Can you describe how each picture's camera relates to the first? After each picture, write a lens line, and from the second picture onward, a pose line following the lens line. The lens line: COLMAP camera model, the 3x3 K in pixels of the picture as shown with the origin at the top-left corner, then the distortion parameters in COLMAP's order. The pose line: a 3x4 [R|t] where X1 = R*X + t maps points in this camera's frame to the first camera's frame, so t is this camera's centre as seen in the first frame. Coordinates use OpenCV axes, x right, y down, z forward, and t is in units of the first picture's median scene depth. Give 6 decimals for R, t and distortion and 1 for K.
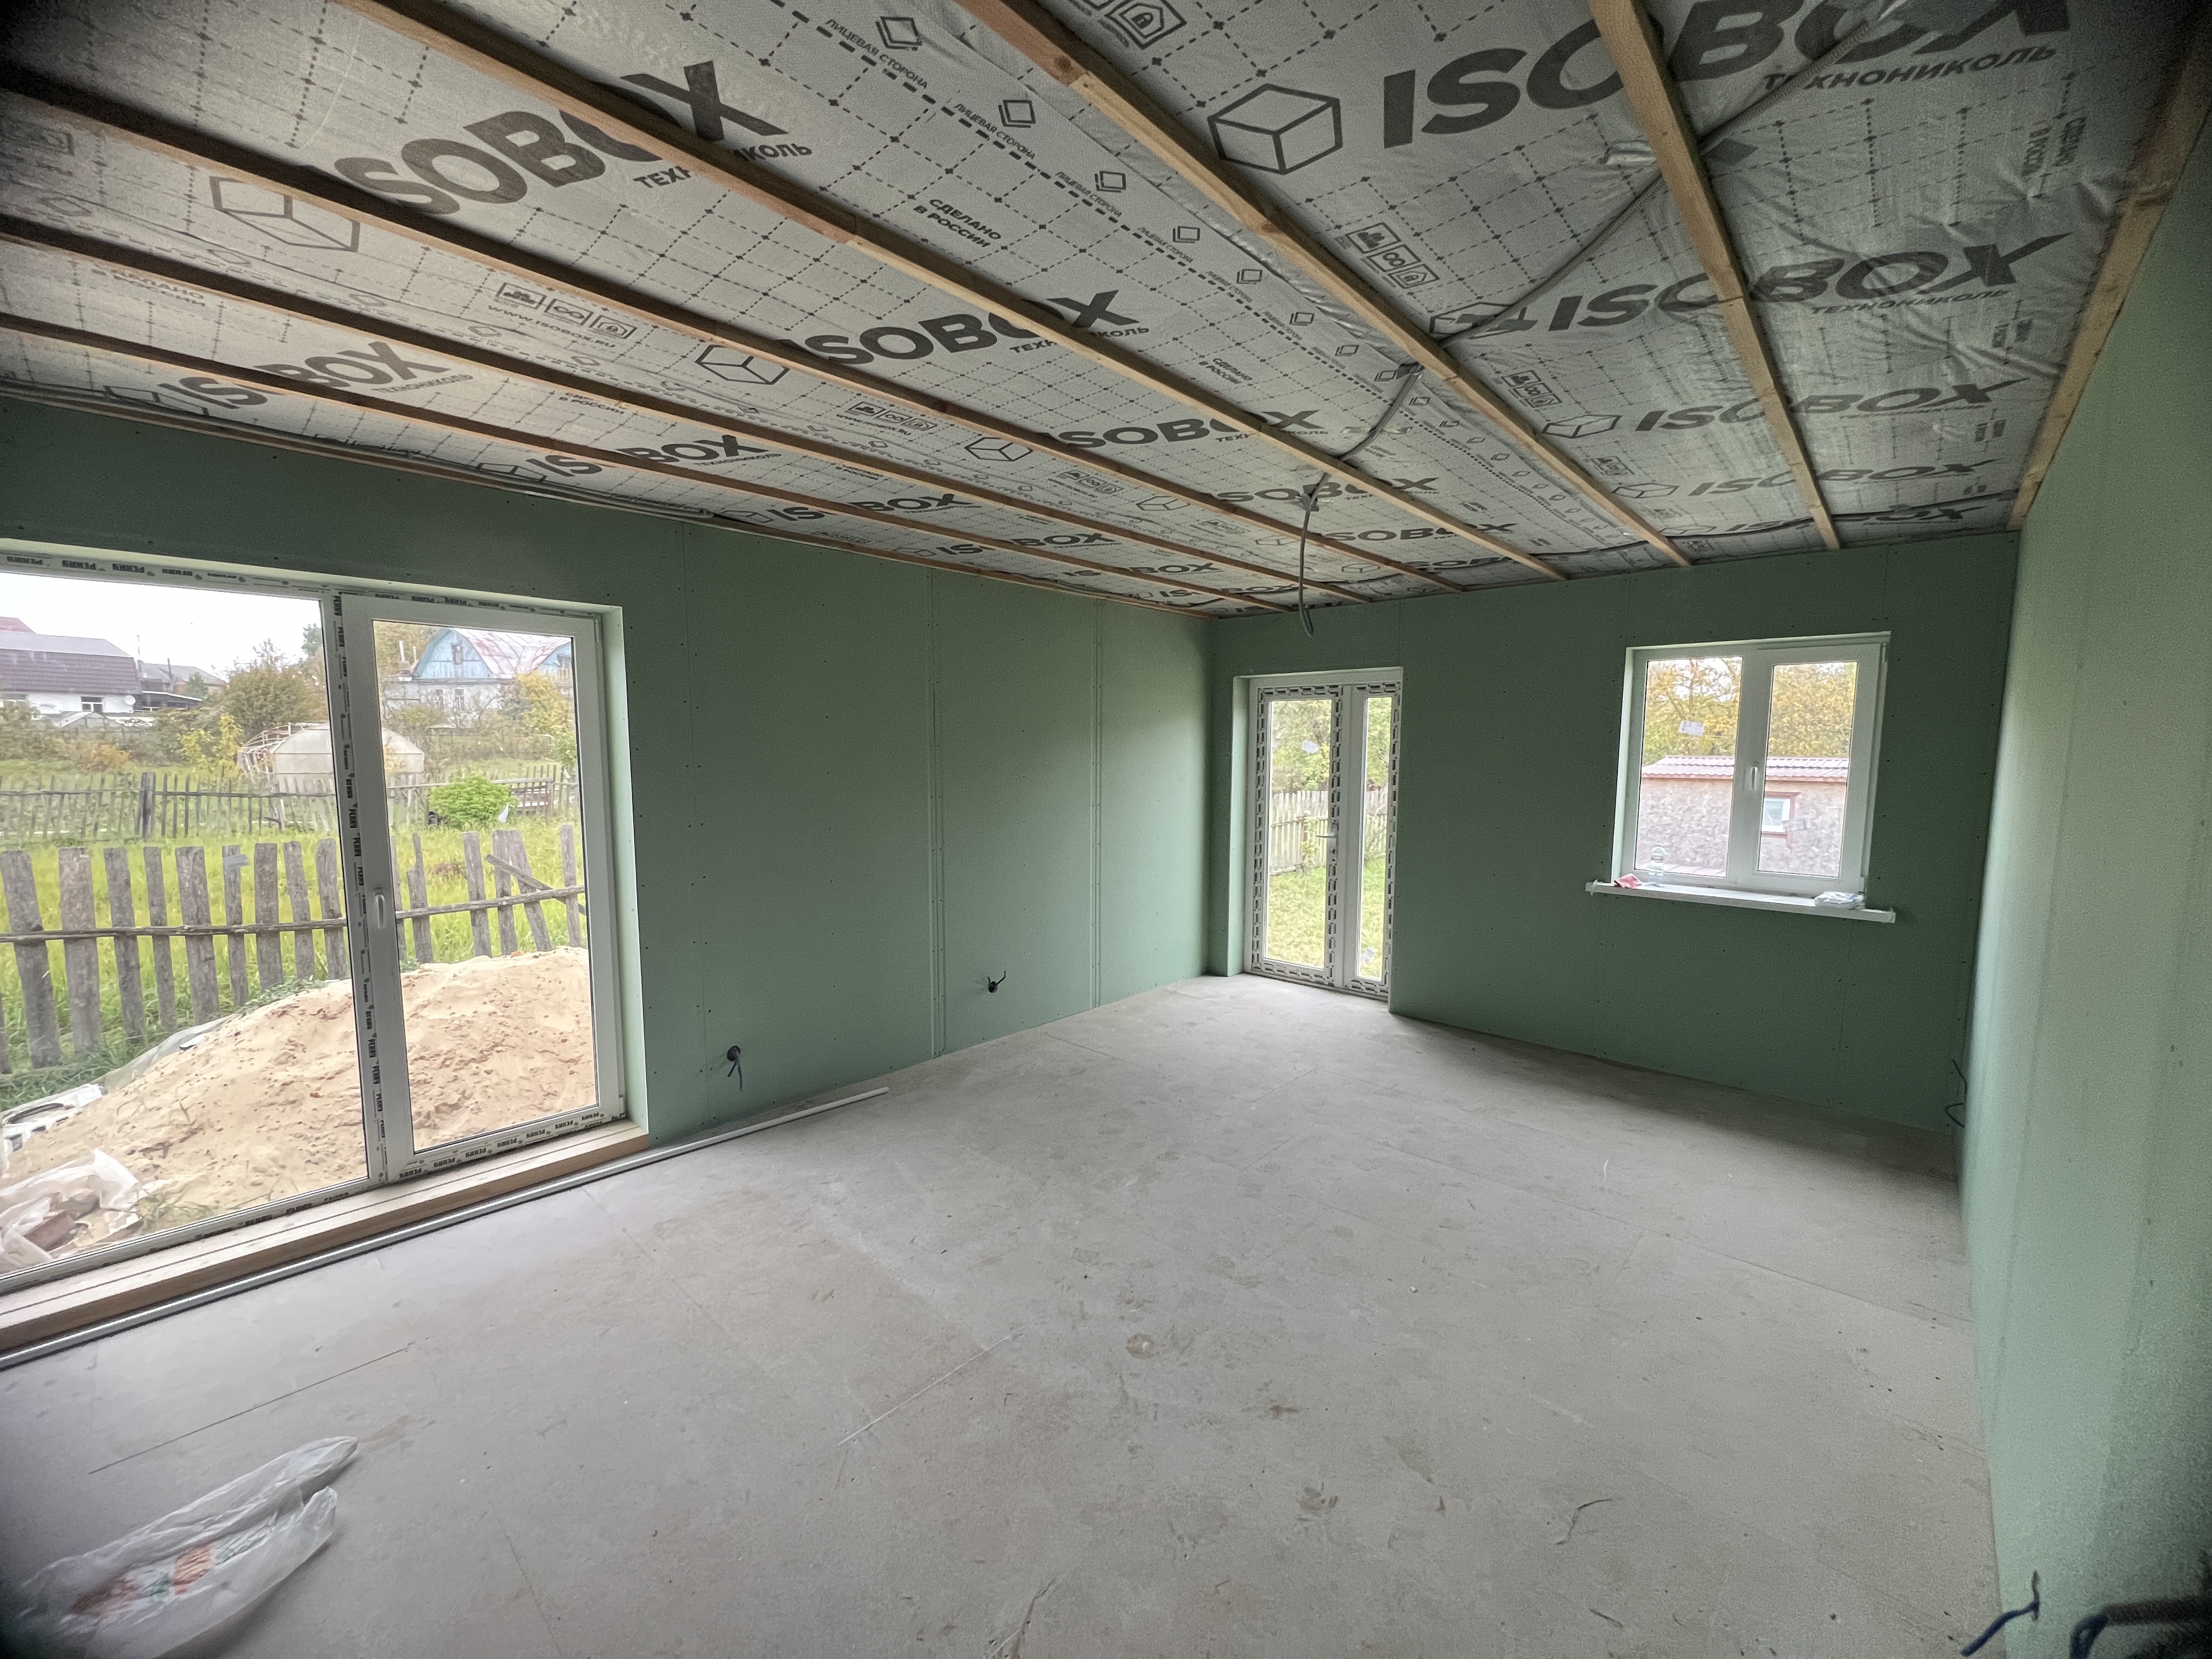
lens RADIAL K [[878.3, 0, 1106.0], [0, 878.3, 829.5], [0, 0, 1]] dist [-0.001150, 0.000195]
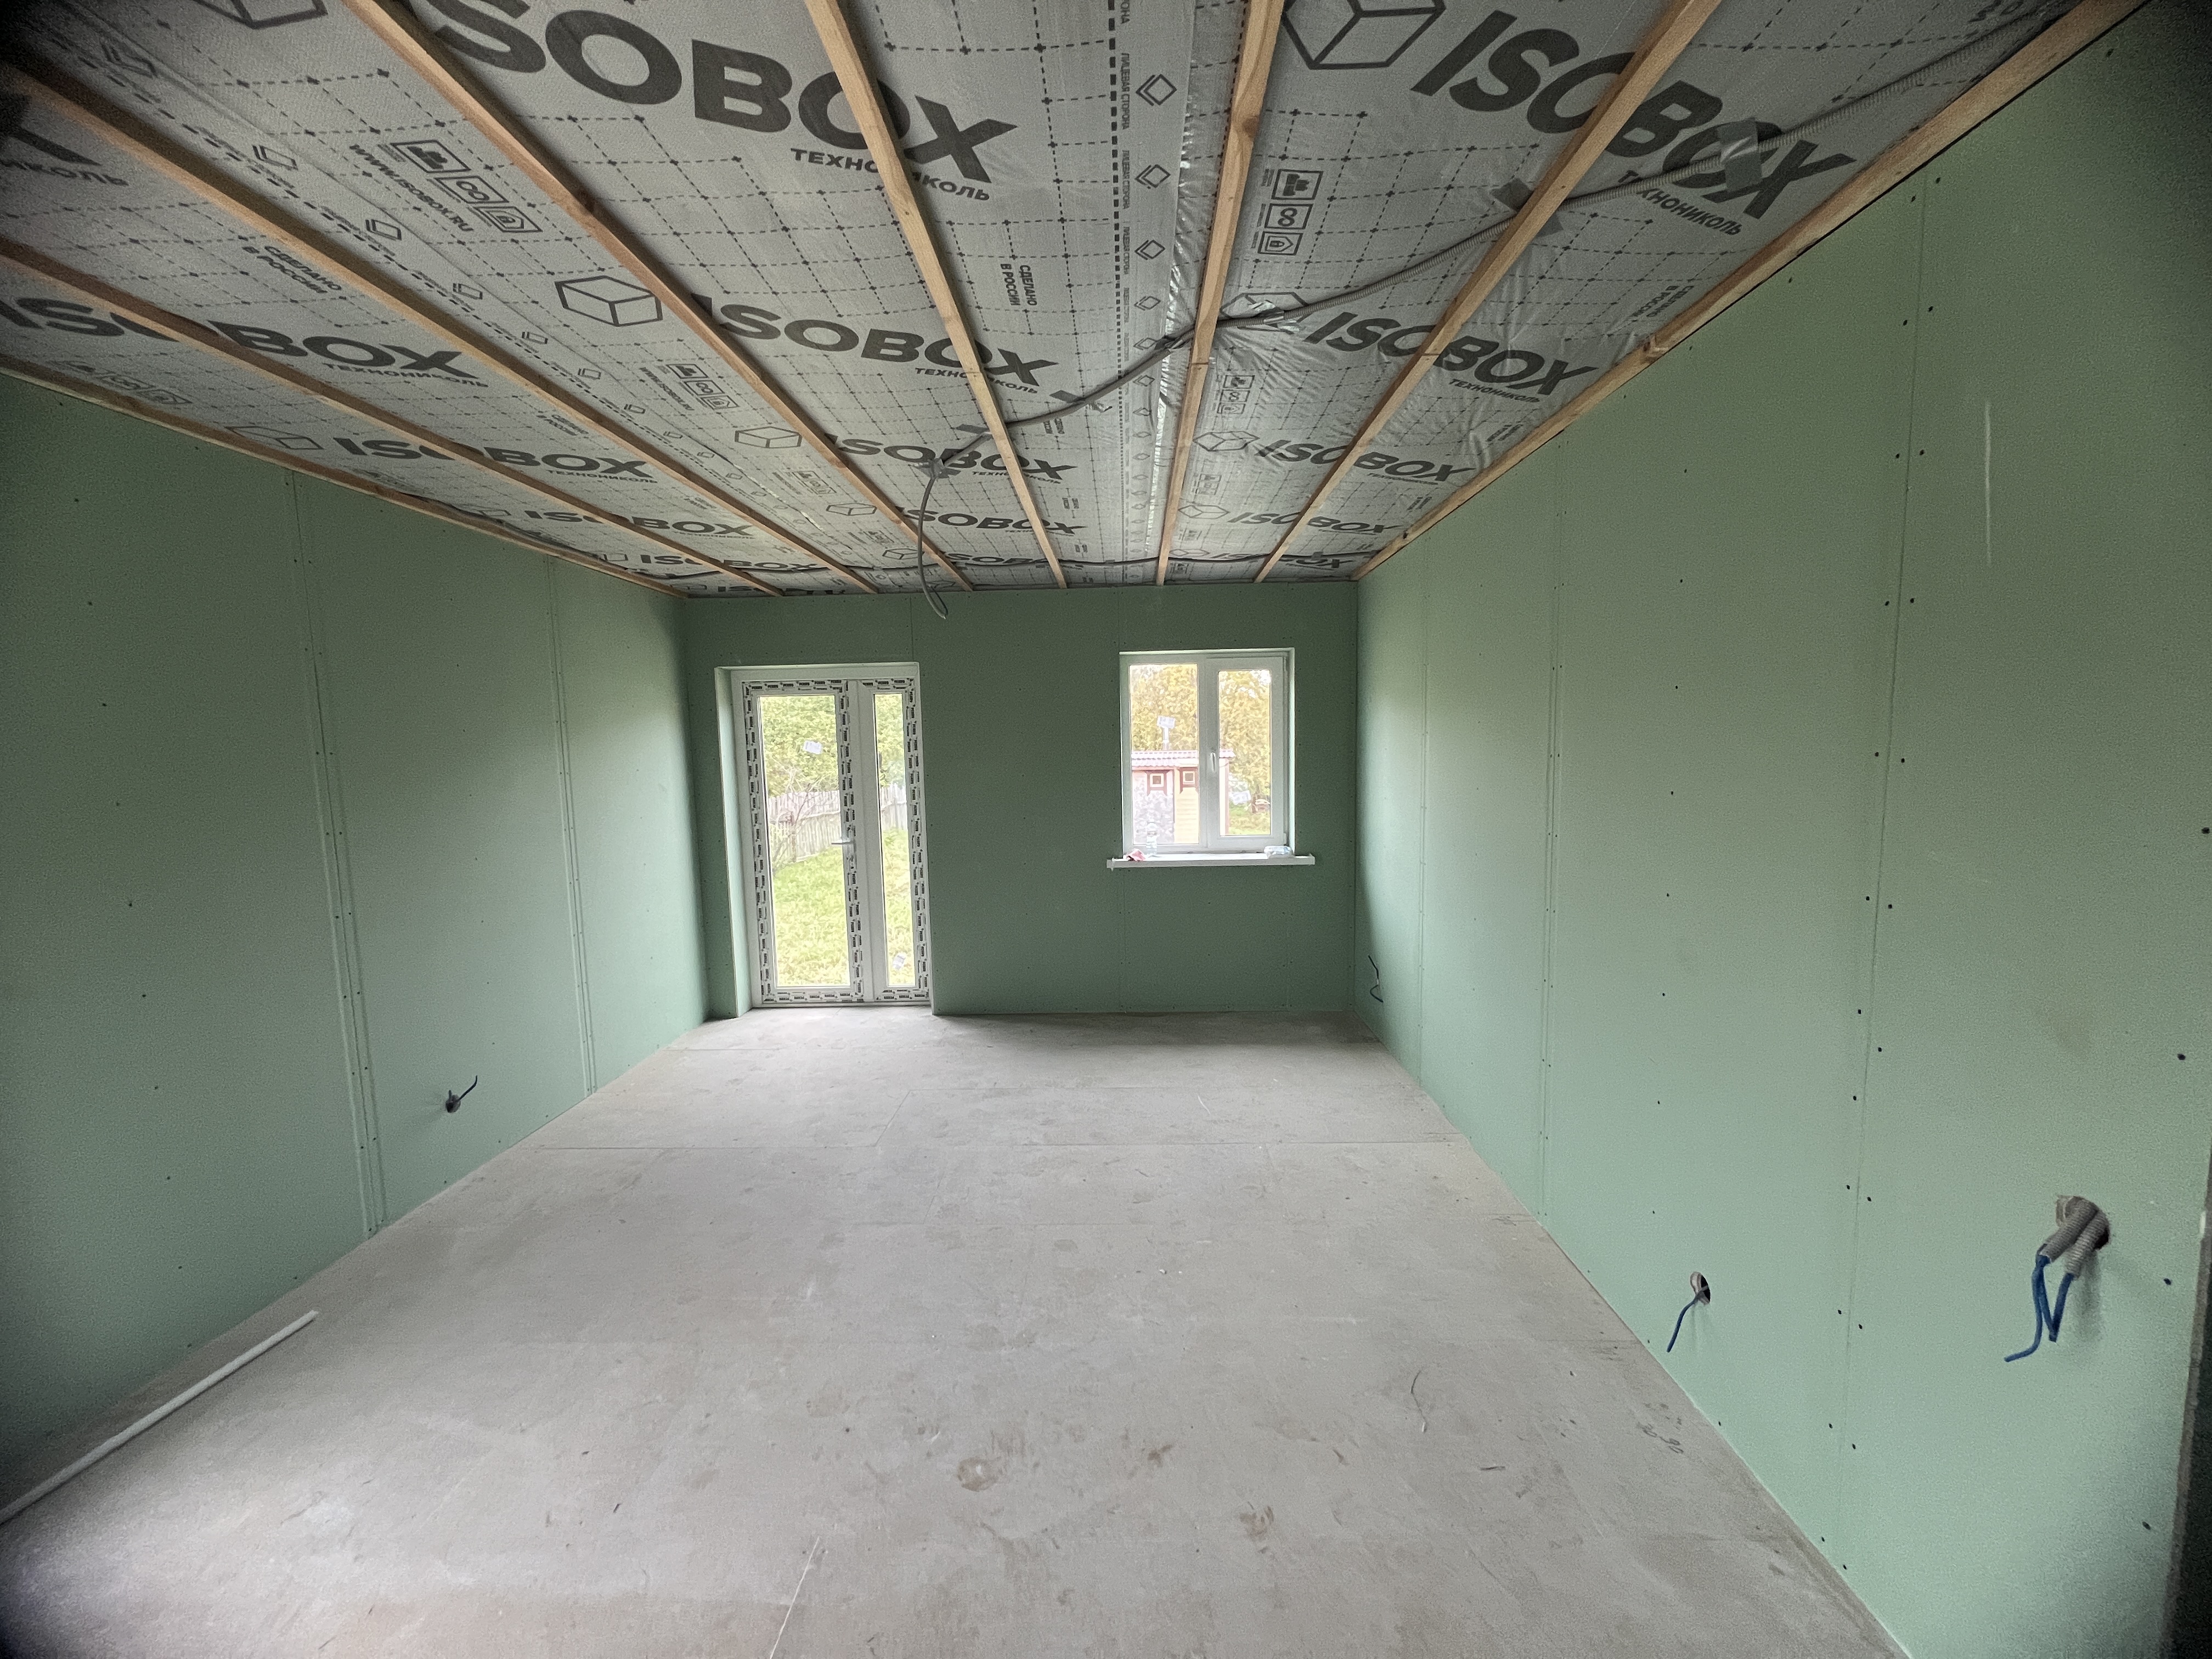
lens RADIAL K [[878.3, 0, 1106.0], [0, 878.3, 829.5], [0, 0, 1]] dist [-0.001150, 0.000195]
pose [[0.756249, -0.081984, 0.649127, -0.173030], [0.087013, 0.995908, 0.024410, -0.005945], [-0.648472, 0.038022, 0.760288, 0.142989]]
